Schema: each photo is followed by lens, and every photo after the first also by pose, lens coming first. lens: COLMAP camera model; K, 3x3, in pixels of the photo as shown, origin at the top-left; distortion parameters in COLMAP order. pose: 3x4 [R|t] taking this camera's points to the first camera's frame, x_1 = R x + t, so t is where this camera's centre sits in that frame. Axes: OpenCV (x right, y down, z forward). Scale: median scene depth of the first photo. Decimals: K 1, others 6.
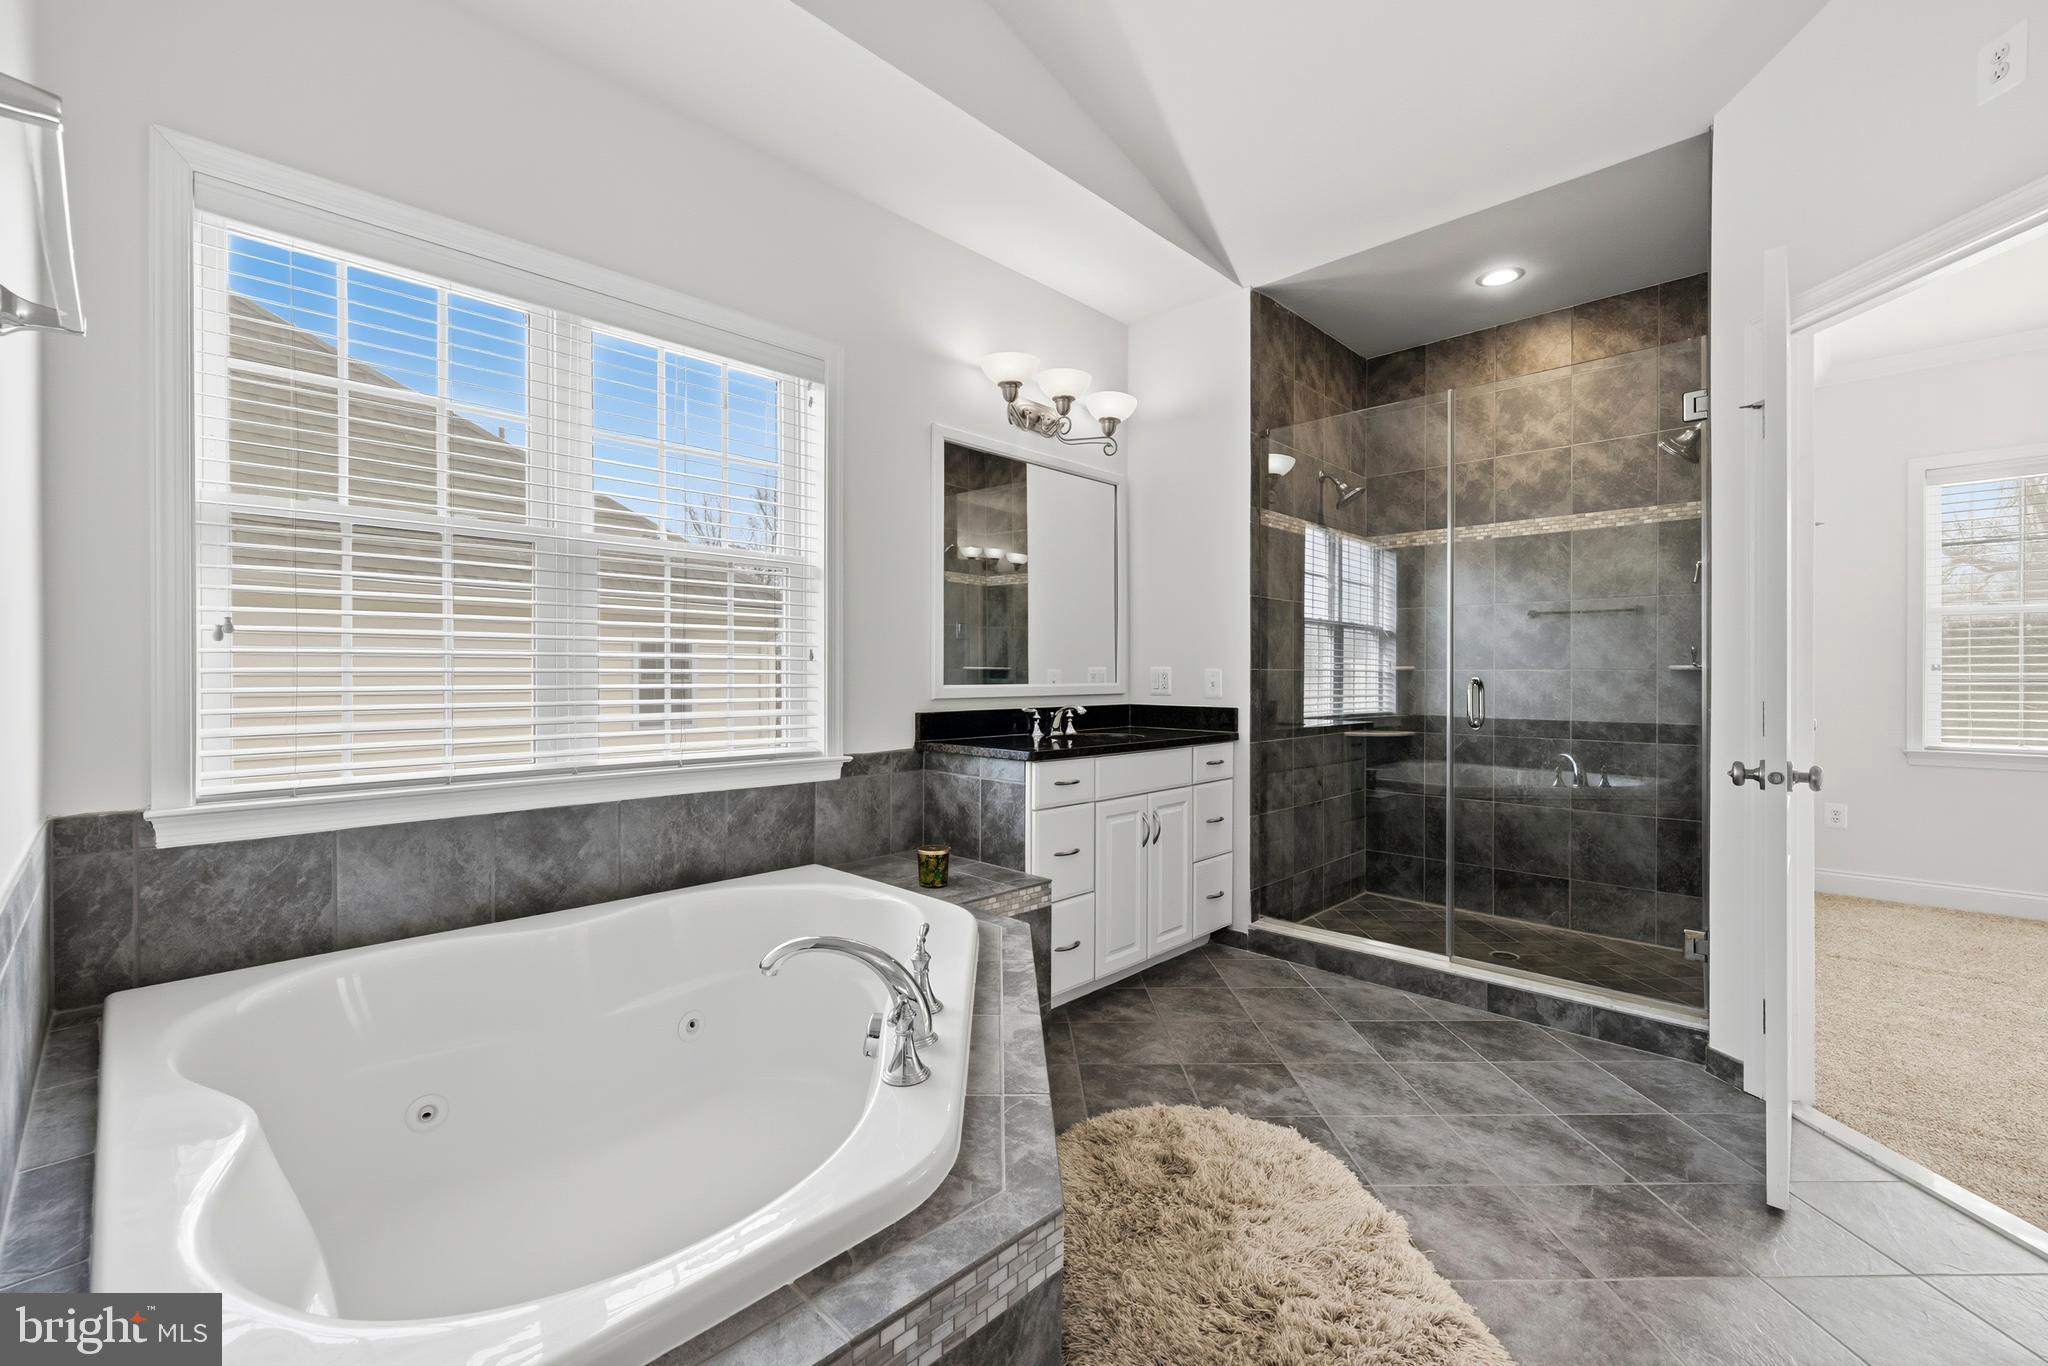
lens RADIAL K [[869.9, 0, 1015.9], [0, 869.9, 678.9], [0, 0, 1]] dist [0.002889, 0.000179]
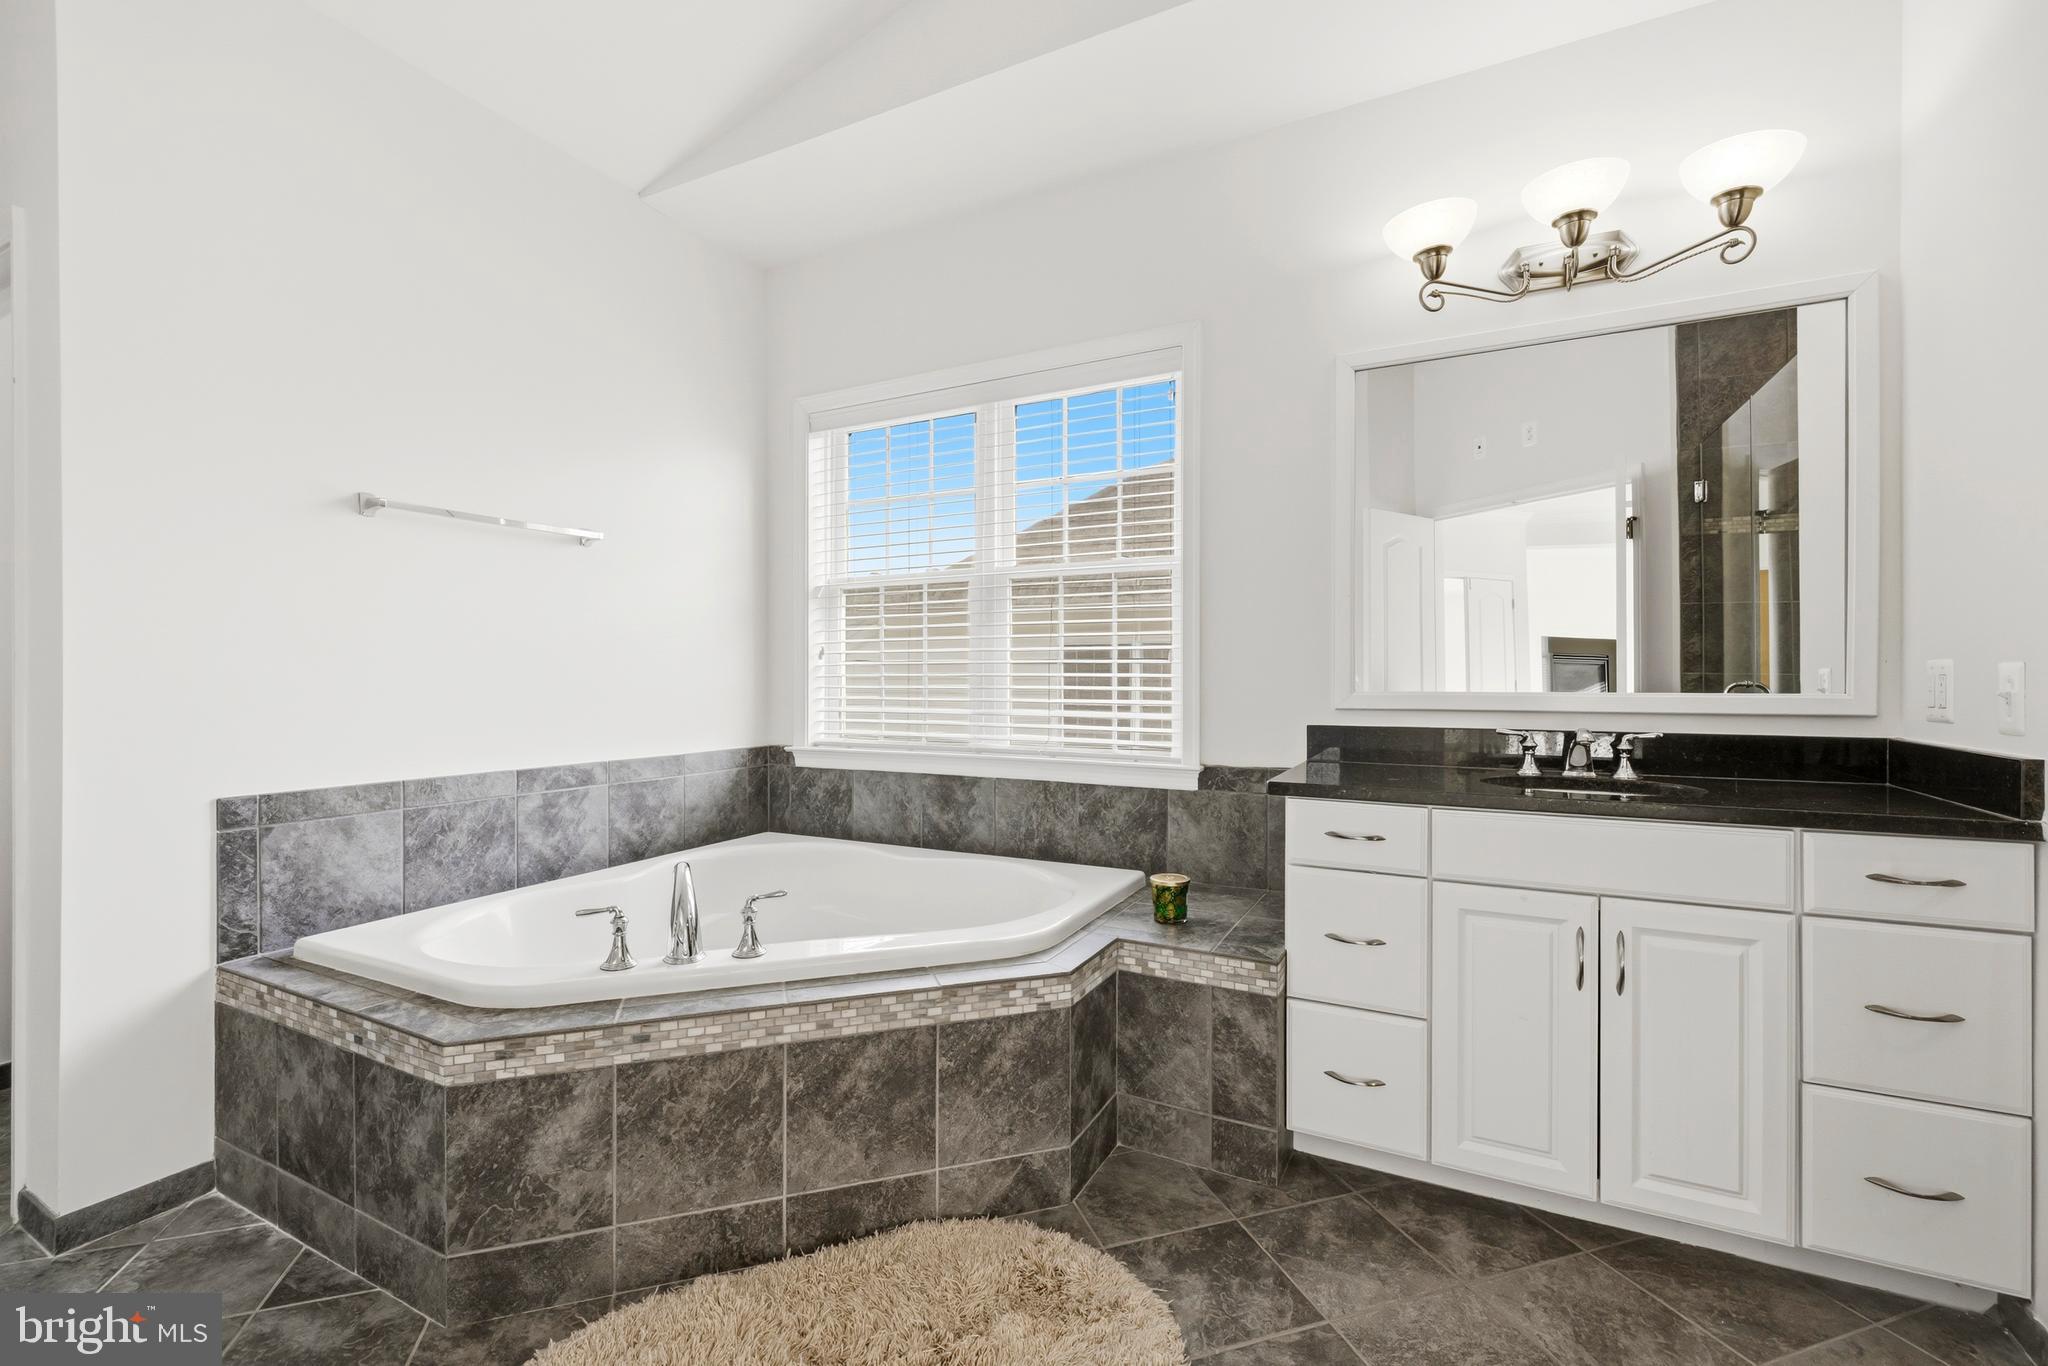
lens RADIAL K [[869.9, 0, 1019.1], [0, 869.9, 684.7], [0, 0, 1]] dist [0.002889, 0.000179]
pose [[0.286111, 0.002629, -0.958193, 0.688677], [-0.006610, 0.999978, 0.000770, 0.003662], [0.958174, 0.006113, 0.286122, 0.606760]]
